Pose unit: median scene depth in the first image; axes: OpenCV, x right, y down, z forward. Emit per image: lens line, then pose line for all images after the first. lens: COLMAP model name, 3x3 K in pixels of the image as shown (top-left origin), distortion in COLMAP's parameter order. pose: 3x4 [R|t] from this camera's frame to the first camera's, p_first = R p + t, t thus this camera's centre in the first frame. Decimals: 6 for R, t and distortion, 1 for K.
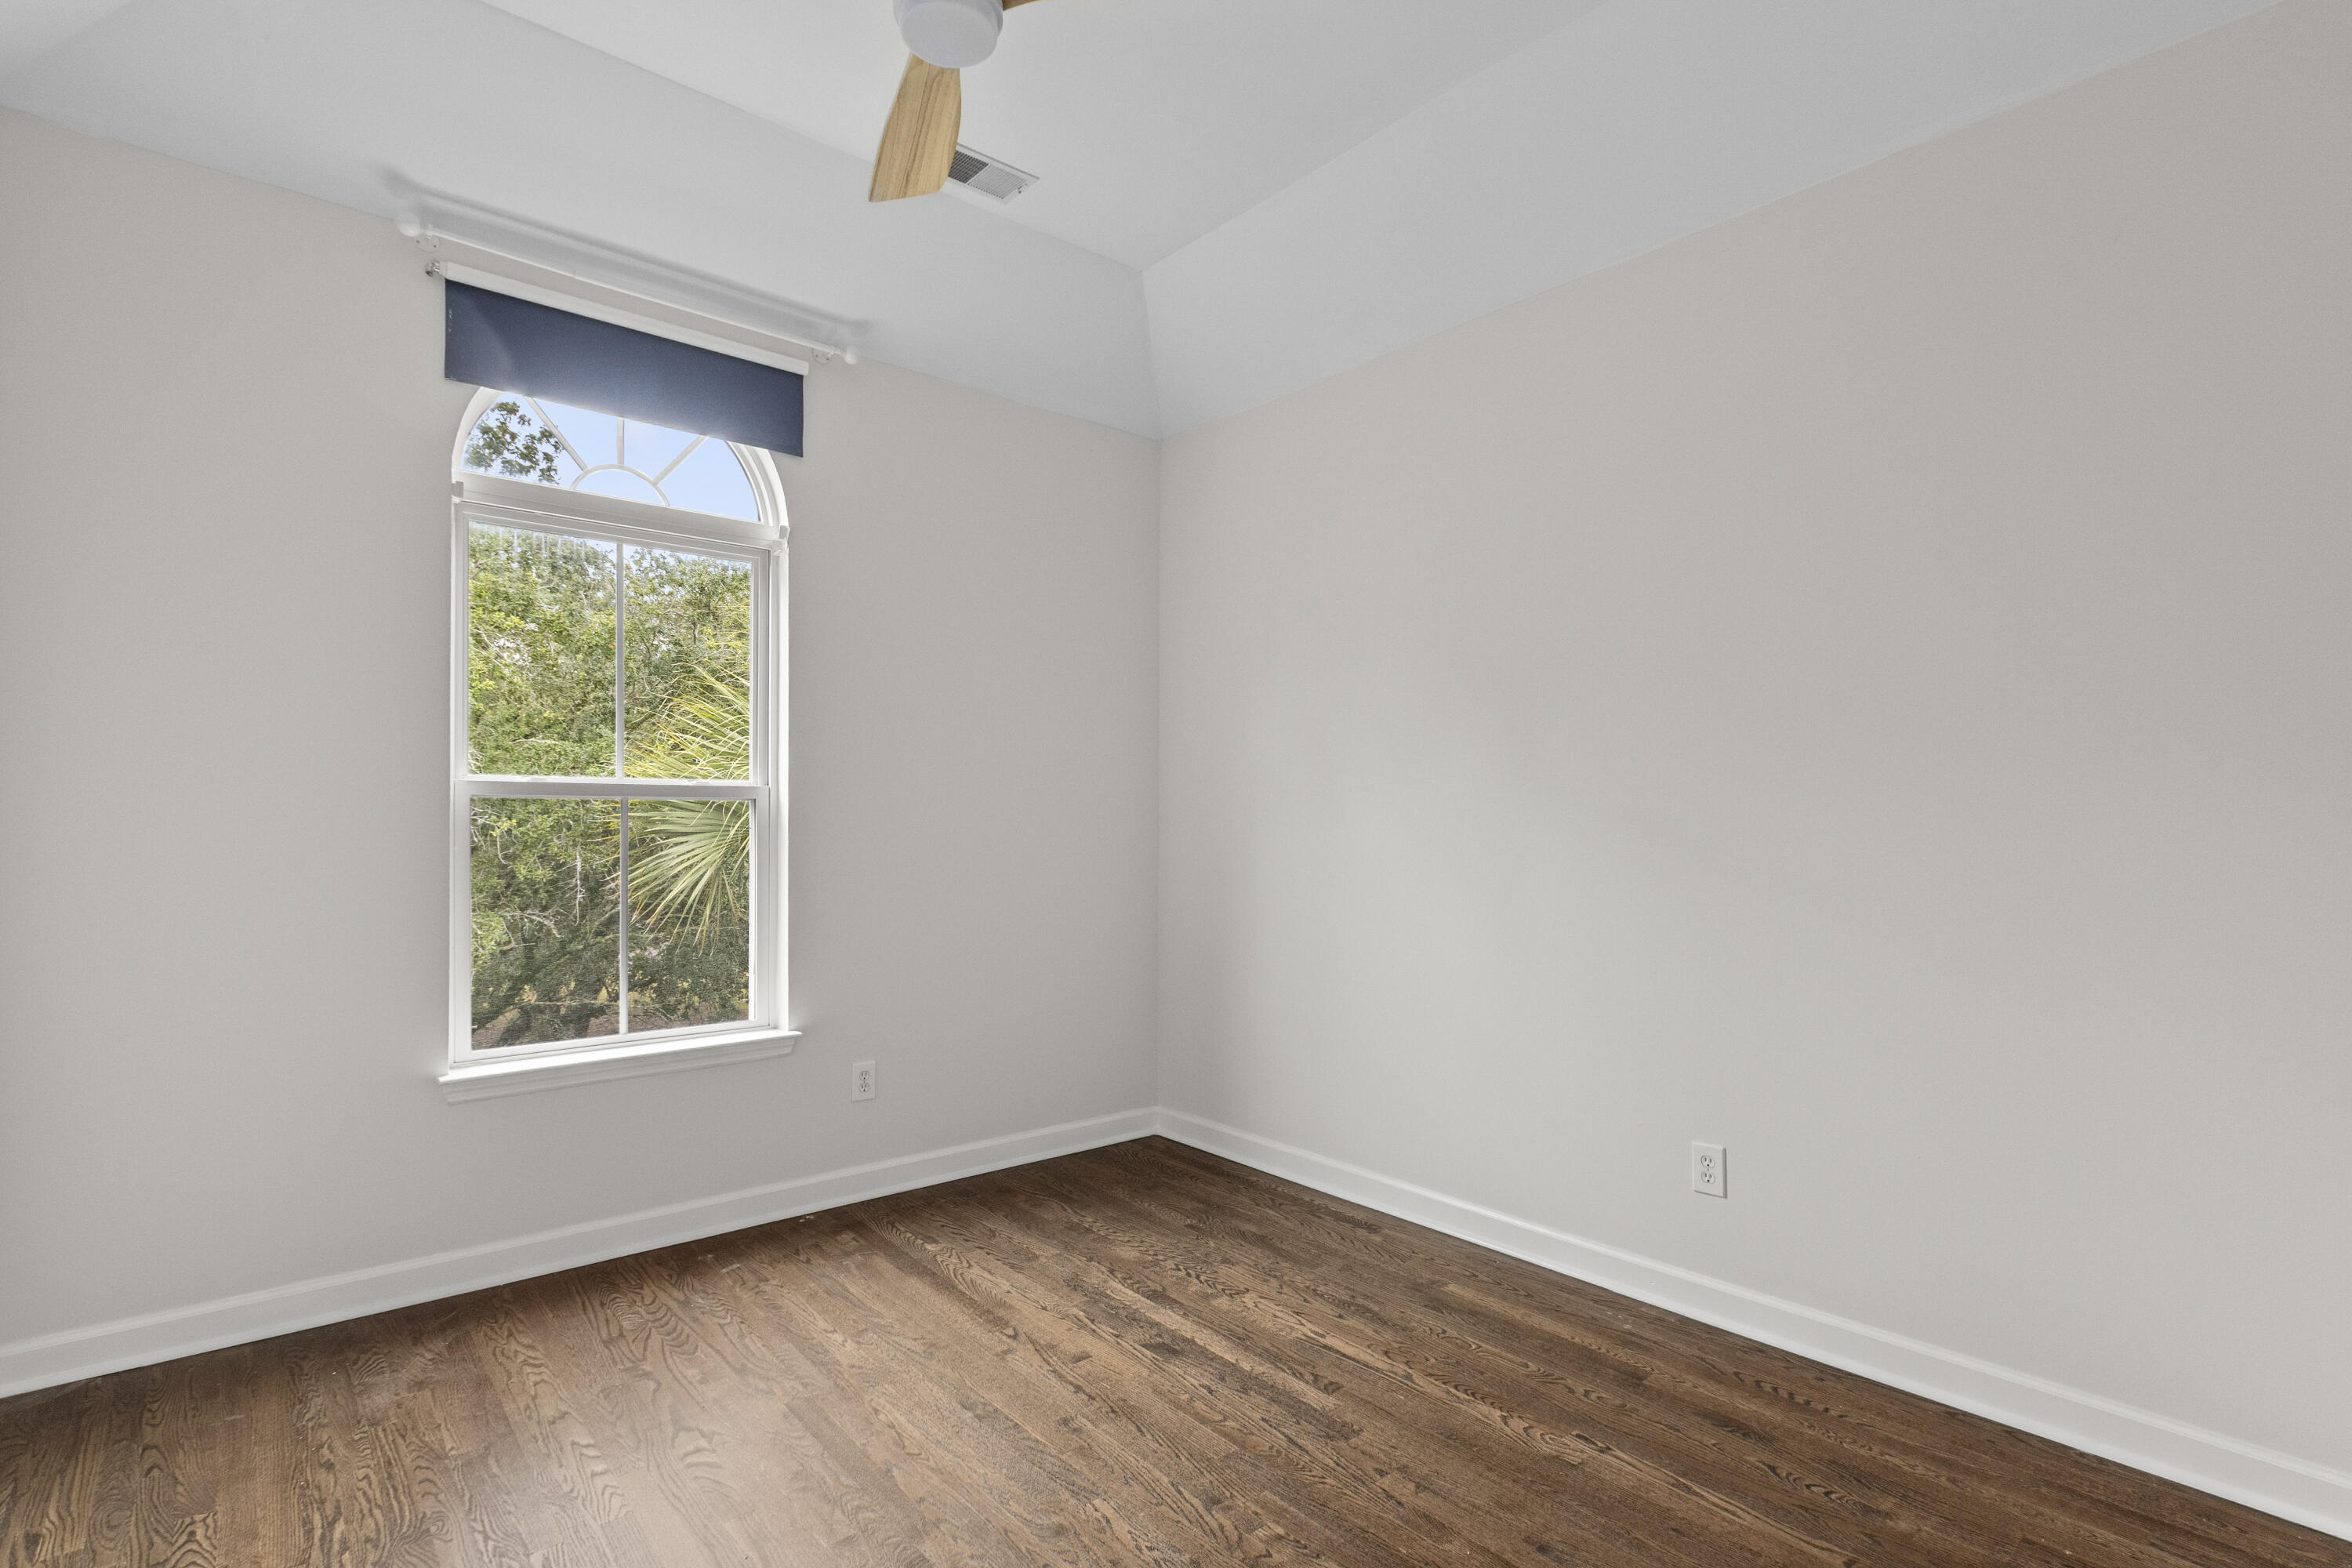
lens RADIAL K [[1071.0, 0, 1163.2], [0, 1071.0, 792.9], [0, 0, 1]] dist [-0.000544, -0.000112]
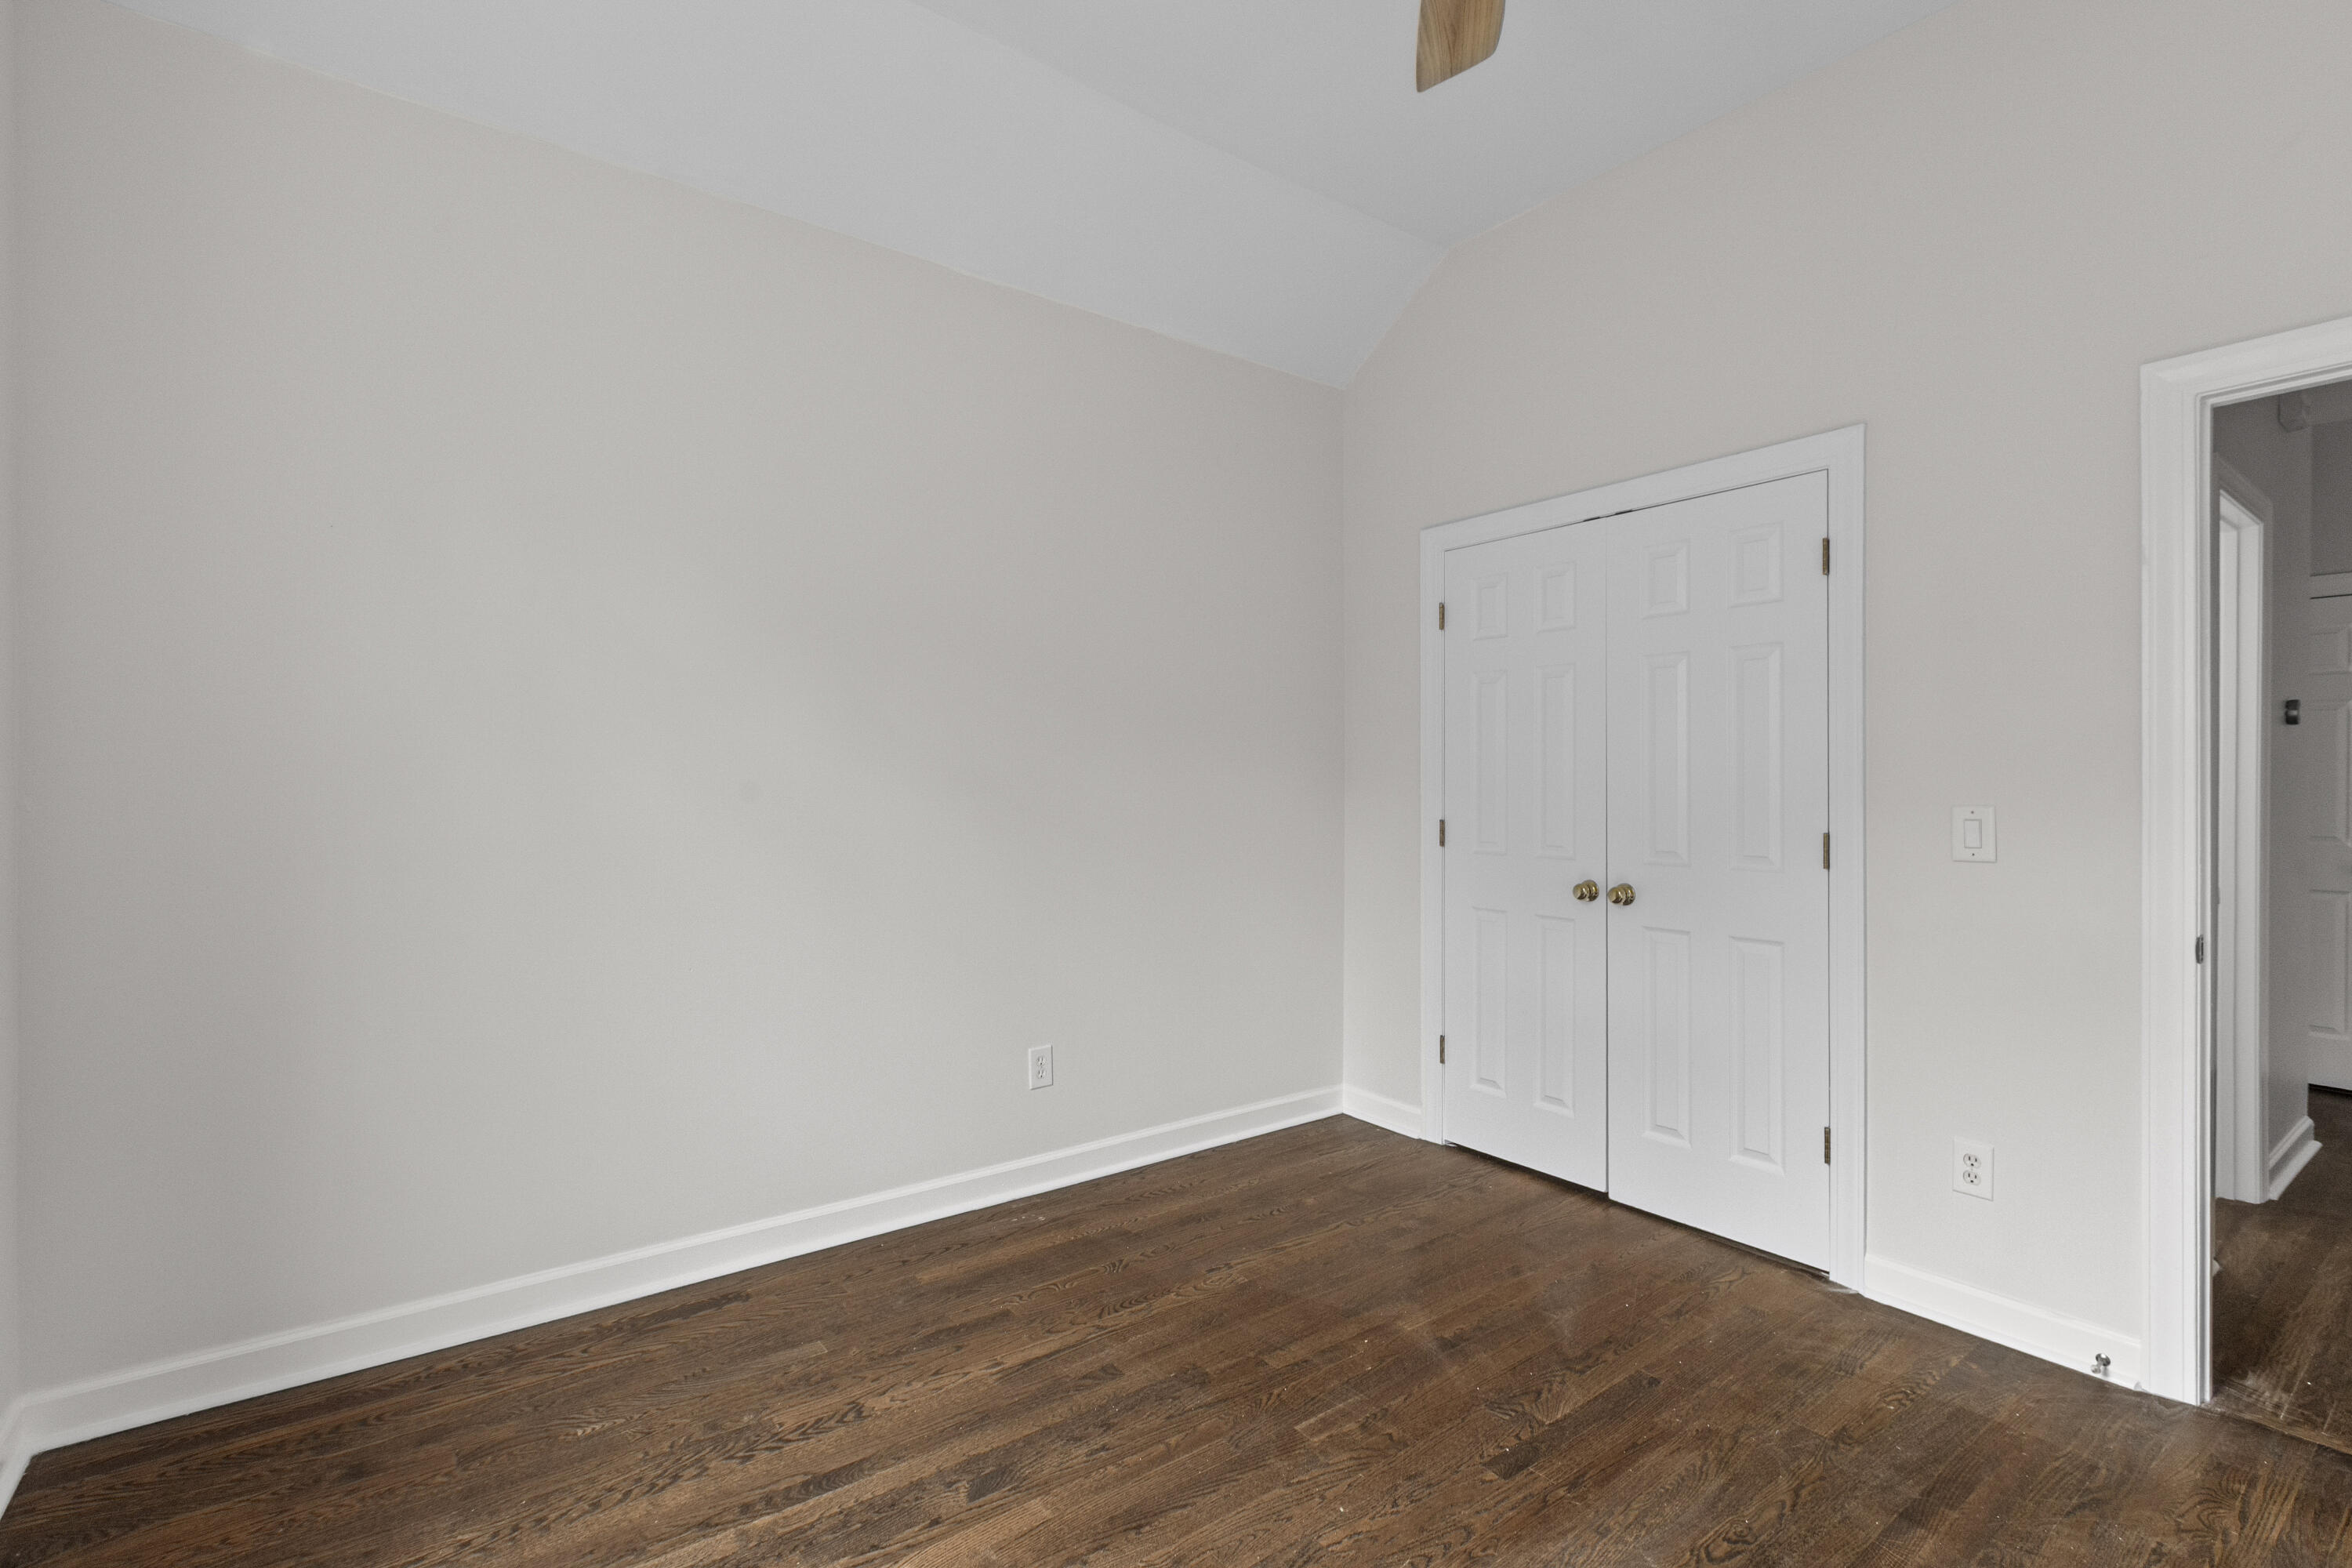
lens RADIAL K [[1071.0, 0, 1162.4], [0, 1071.0, 783.4], [0, 0, 1]] dist [-0.000544, -0.000112]
pose [[0.084156, -0.008706, 0.996415, -0.738667], [-0.026580, 0.999586, 0.010979, 0.012624], [-0.996098, -0.027409, 0.083890, 0.822730]]
